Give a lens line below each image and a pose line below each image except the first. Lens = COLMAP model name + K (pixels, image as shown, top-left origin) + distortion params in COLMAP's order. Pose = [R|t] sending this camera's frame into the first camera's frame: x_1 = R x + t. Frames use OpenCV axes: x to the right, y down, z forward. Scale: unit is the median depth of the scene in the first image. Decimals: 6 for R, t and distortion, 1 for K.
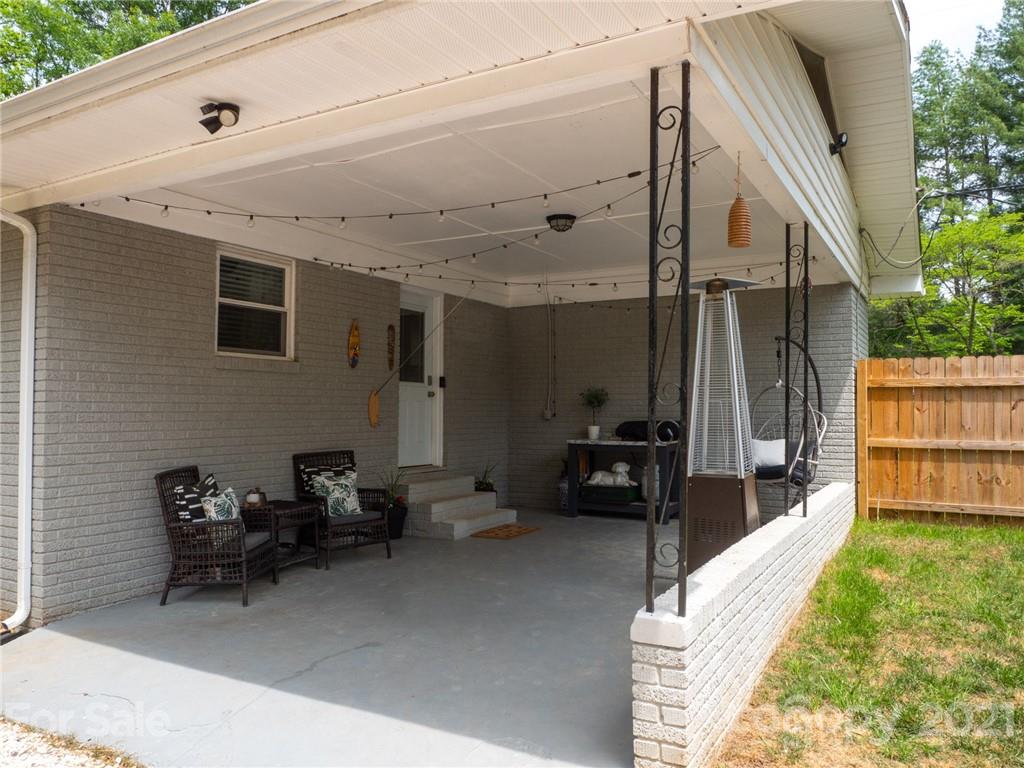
lens RADIAL K [[726.3, 0, 505.7], [0, 726.3, 379.5], [0, 0, 1]] dist [-0.022183, 0.008107]
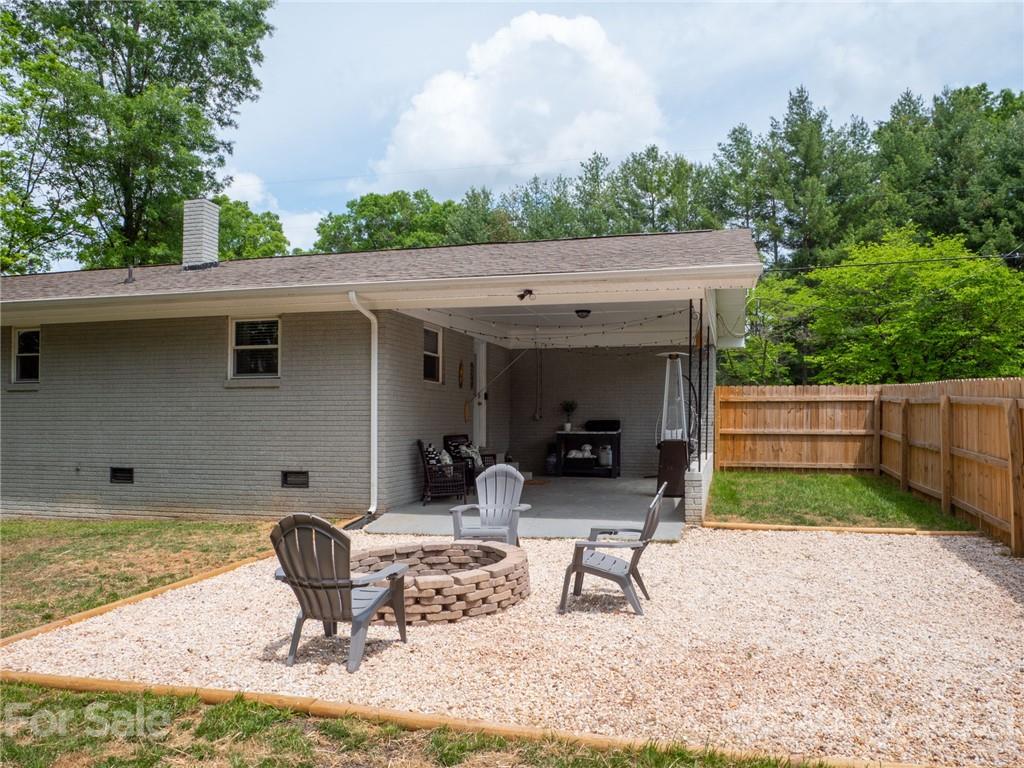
lens RADIAL K [[754.6, 0, 517.4], [0, 754.6, 410.9], [0, 0, 1]] dist [-0.031682, 0.014385]
pose [[0.964332, 0.004785, 0.264652, -0.519206], [-0.012078, 0.999591, 0.025938, -0.009105], [-0.264419, -0.028209, 0.963995, -0.734851]]
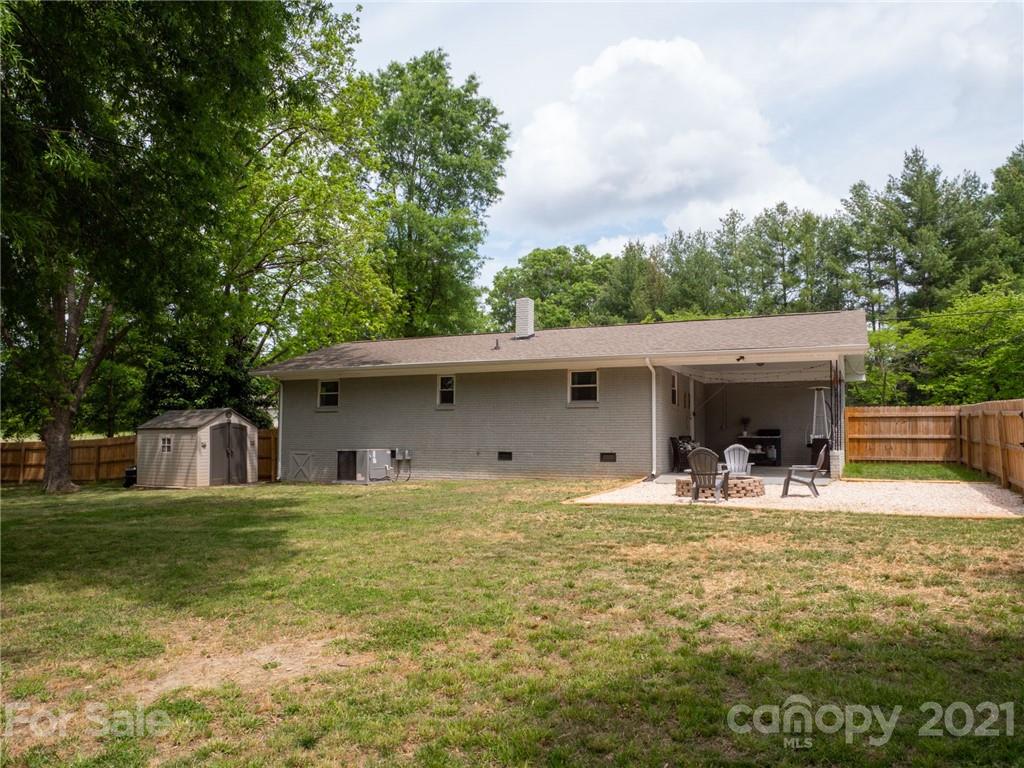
lens RADIAL K [[754.6, 0, 515.5], [0, 754.6, 386.4], [0, 0, 1]] dist [-0.031682, 0.014385]
pose [[0.993527, 0.014938, 0.112611, -1.138036], [-0.010820, 0.999253, -0.037087, 0.014934], [-0.113081, 0.035629, 0.992947, -1.787954]]
